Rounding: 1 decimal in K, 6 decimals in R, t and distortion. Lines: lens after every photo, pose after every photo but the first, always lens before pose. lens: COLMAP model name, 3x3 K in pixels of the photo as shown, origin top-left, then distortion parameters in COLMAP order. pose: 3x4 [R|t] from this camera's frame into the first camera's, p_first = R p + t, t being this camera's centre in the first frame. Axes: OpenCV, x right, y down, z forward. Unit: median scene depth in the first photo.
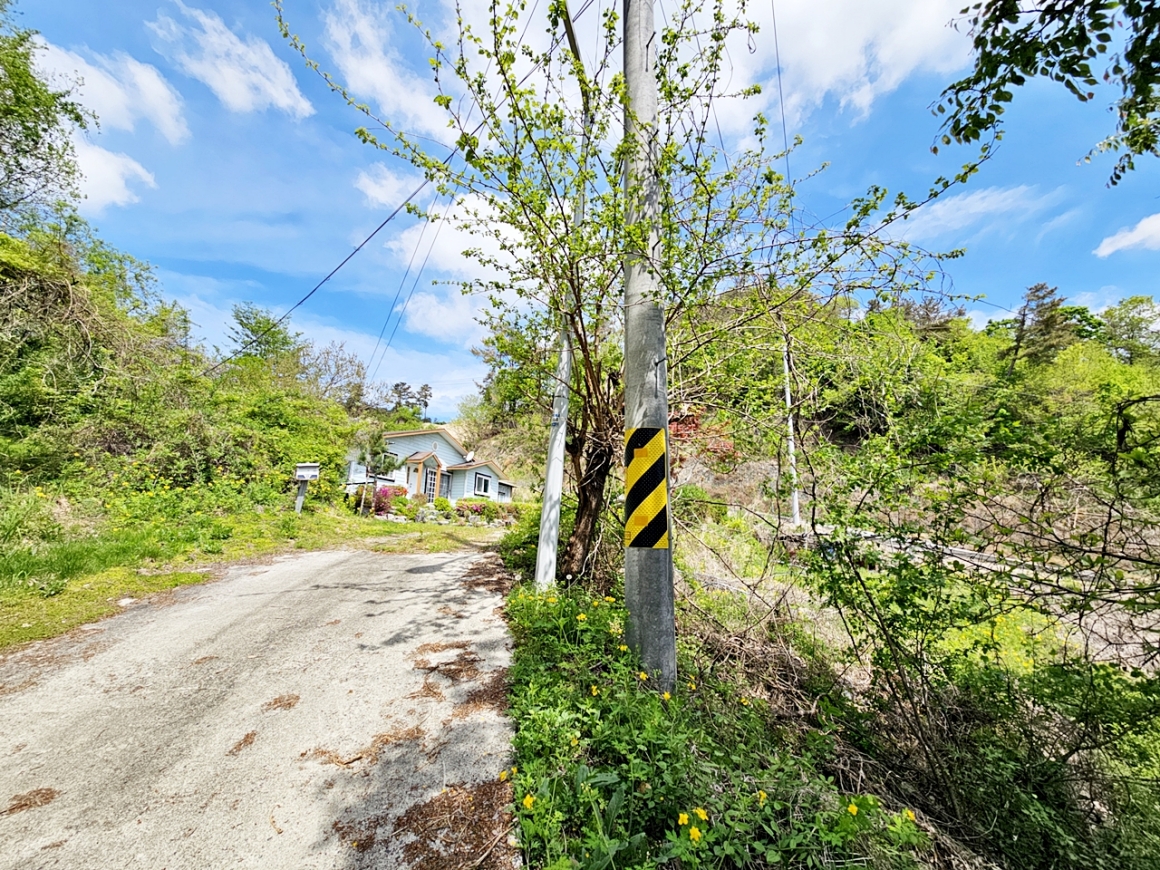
lens RADIAL K [[475.3, 0, 583.2], [0, 475.3, 438.1], [0, 0, 1]] dist [-0.000592, 0.000095]
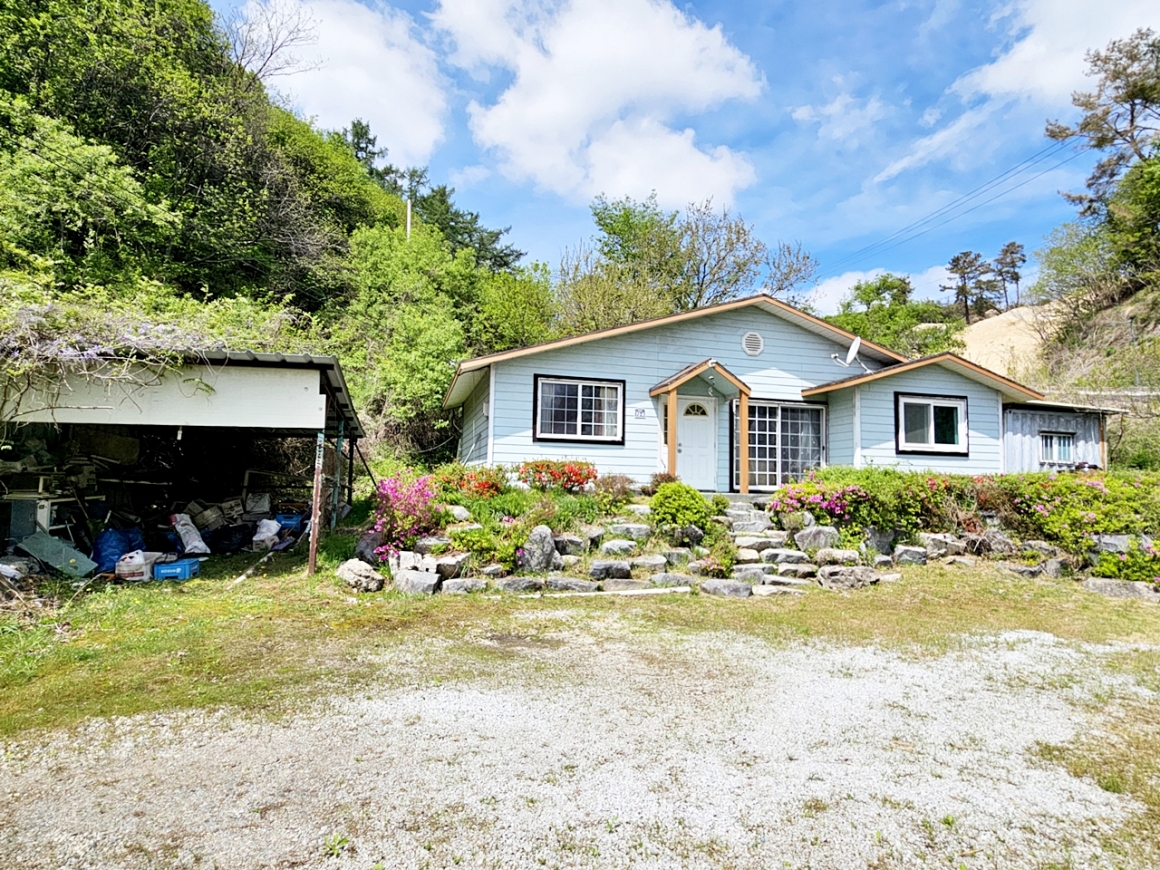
lens RADIAL K [[626.7, 0, 574.8], [0, 626.7, 431.2], [0, 0, 1]] dist [0.003603, -0.001282]
pose [[0.536613, -0.081995, -0.839835, 0.040500], [0.172919, 0.984832, 0.014335, 0.050048], [0.825921, -0.152916, 0.542652, 0.511588]]
